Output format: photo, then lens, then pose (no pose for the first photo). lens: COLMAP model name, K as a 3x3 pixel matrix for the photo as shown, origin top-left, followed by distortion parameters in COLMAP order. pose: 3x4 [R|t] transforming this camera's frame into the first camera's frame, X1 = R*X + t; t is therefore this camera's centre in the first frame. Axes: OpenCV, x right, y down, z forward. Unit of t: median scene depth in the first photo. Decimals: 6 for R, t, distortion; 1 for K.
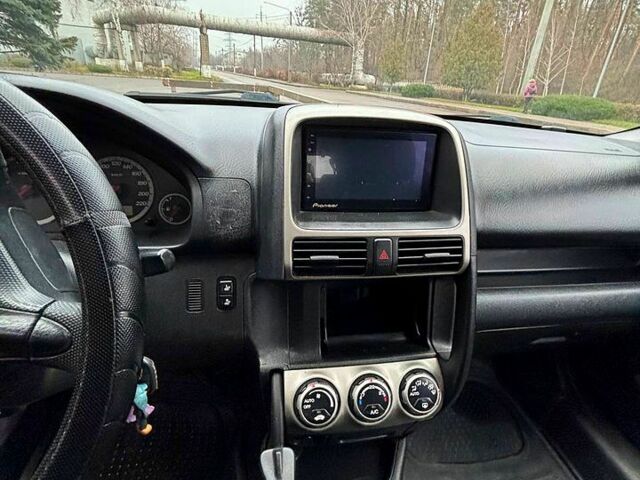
lens RADIAL K [[335.4, 0, 318.1], [0, 335.4, 239.6], [0, 0, 1]] dist [0.000259, 0.001571]
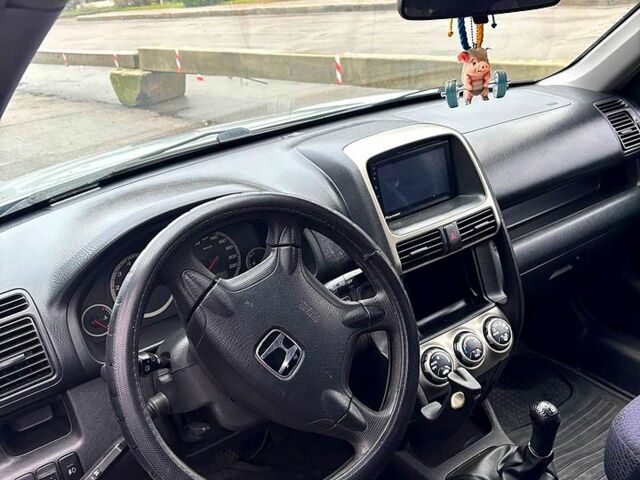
lens RADIAL K [[578.8, 0, 320.4], [0, 578.8, 239.8], [0, 0, 1]] dist [-0.012542, -0.021832]
pose [[0.905719, -0.314230, 0.284487, -0.864959], [0.327493, 0.944853, 0.001000, -0.106152], [-0.269113, 0.092262, 0.958679, -1.005778]]
